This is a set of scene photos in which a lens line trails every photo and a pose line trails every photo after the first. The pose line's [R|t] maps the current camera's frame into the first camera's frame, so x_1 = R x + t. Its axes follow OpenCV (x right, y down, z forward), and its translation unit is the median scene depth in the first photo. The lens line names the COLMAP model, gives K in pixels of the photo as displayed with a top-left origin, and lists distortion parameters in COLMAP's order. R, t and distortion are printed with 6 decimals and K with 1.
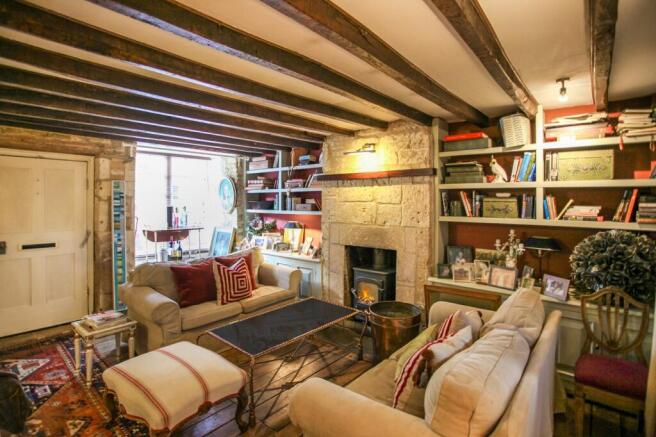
lens RADIAL K [[325.7, 0, 327.7], [0, 325.7, 215.0], [0, 0, 1]] dist [-0.040386, 0.001234]
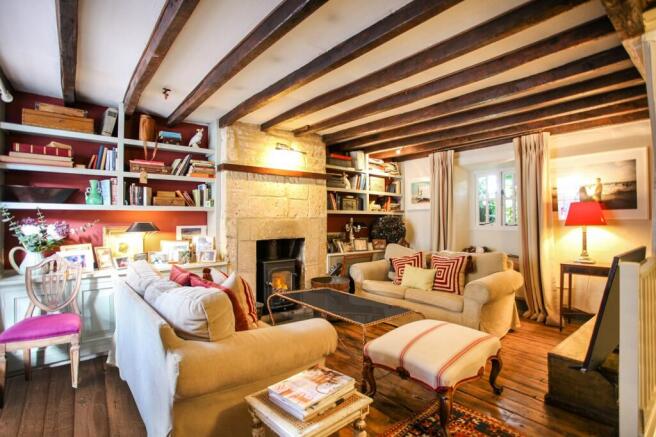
lens RADIAL K [[325.7, 0, 327.4], [0, 325.7, 216.3], [0, 0, 1]] dist [-0.040386, 0.001234]
pose [[0.192684, 0.001181, 0.981260, -0.939298], [0.039020, 0.999199, -0.008865, 0.040774], [-0.980485, 0.039996, 0.192484, 0.667826]]
